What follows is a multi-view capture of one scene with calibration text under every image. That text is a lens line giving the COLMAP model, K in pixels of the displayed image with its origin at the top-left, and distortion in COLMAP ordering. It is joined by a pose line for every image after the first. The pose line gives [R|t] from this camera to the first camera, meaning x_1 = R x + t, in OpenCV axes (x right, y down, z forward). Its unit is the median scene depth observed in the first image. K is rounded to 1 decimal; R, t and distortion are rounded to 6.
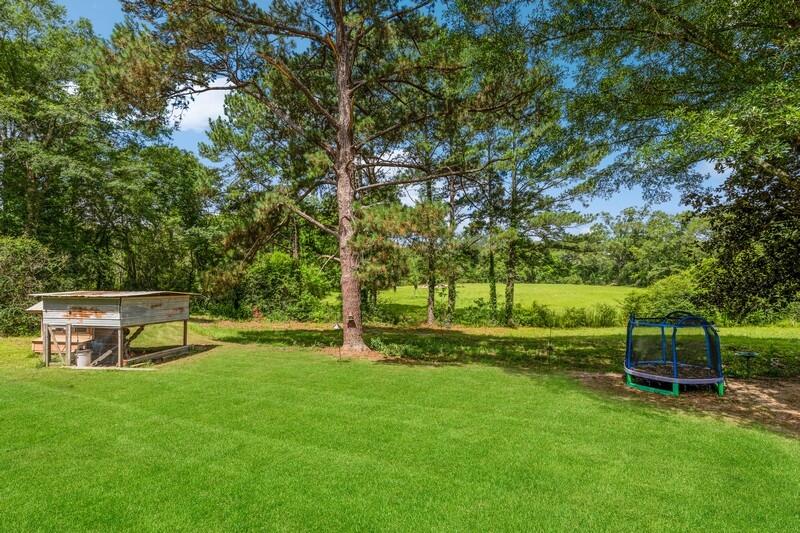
lens RADIAL K [[380.2, 0, 397.5], [0, 380.2, 279.6], [0, 0, 1]] dist [0.003637, 0.000166]
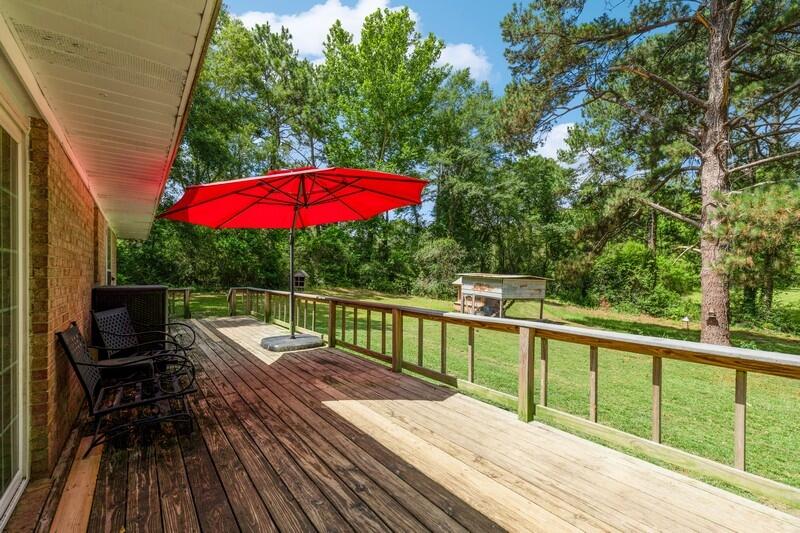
lens RADIAL K [[380.2, 0, 397.5], [0, 380.2, 279.6], [0, 0, 1]] dist [0.003637, 0.000166]
pose [[0.652430, 0.049963, -0.756200, 0.061896], [-0.030439, 0.998747, 0.039727, 0.003149], [0.757237, -0.002901, 0.653134, -0.141082]]
